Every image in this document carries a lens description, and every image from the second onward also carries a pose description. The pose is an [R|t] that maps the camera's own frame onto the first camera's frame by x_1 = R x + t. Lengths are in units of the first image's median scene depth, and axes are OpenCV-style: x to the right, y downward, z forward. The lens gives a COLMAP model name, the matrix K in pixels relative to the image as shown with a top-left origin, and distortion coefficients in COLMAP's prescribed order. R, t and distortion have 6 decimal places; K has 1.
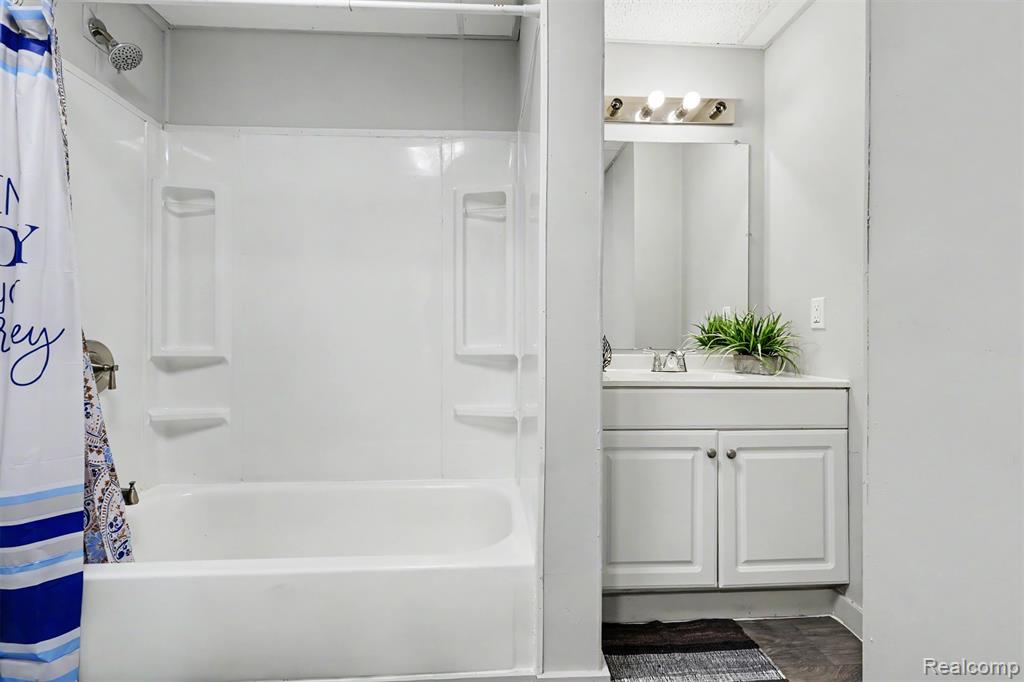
lens RADIAL K [[456.1, 0, 514.8], [0, 456.1, 335.2], [0, 0, 1]] dist [0.008178, 0.000140]
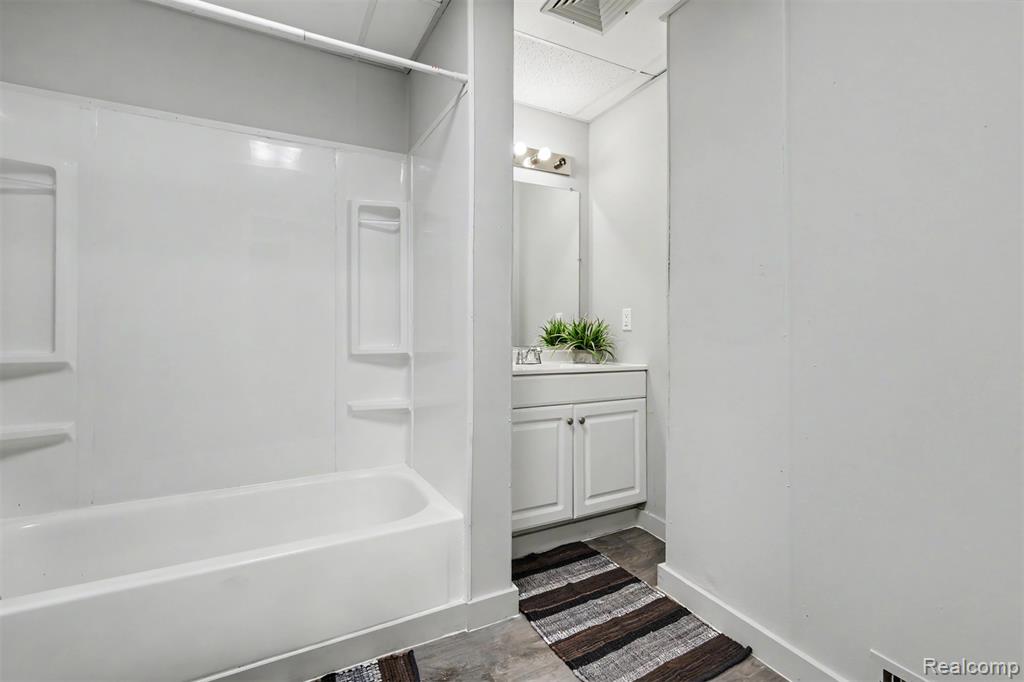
lens RADIAL K [[456.1, 0, 509.1], [0, 456.1, 338.3], [0, 0, 1]] dist [0.008178, 0.000140]
pose [[0.908152, -0.006972, 0.418582, -0.266258], [0.004569, 0.999967, 0.006742, 0.000007], [-0.418615, -0.004210, 0.908154, -0.142387]]
